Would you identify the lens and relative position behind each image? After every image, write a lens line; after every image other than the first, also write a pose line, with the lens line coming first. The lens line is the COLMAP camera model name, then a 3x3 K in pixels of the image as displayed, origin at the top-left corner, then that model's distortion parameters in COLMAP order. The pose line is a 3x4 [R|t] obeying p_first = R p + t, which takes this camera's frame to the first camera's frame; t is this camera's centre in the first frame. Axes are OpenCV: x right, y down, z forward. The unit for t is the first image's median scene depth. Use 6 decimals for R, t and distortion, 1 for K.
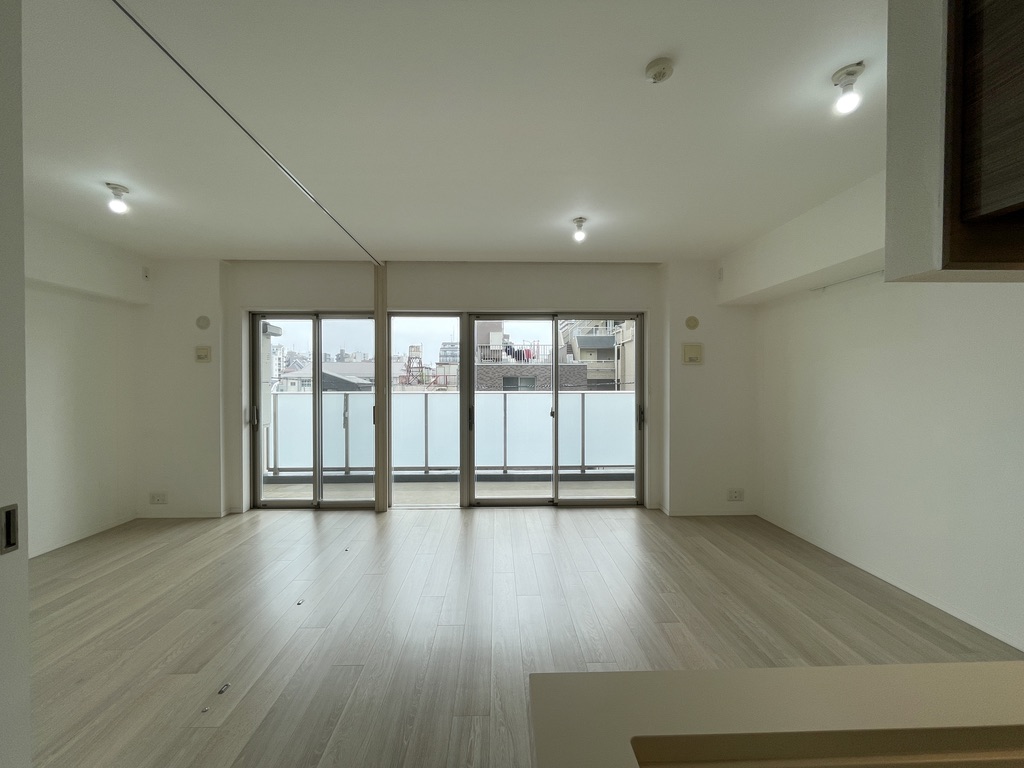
lens RADIAL K [[413.8, 0, 509.8], [0, 413.8, 382.8], [0, 0, 1]] dist [-0.001980, -0.000620]
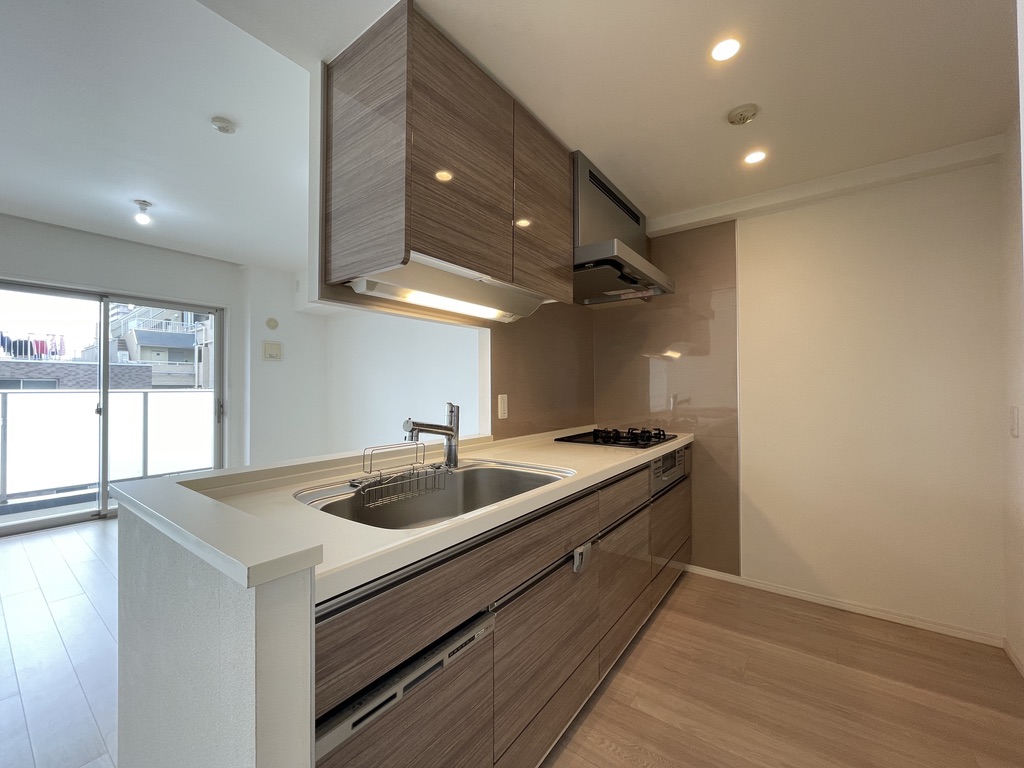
lens RADIAL K [[413.8, 0, 509.8], [0, 413.8, 382.8], [0, 0, 1]] dist [-0.001980, -0.000620]
pose [[0.622676, 0.008839, 0.782430, -0.035693], [0.007222, 0.999829, -0.017042, 0.038000], [-0.782447, 0.016262, 0.622505, -0.193130]]
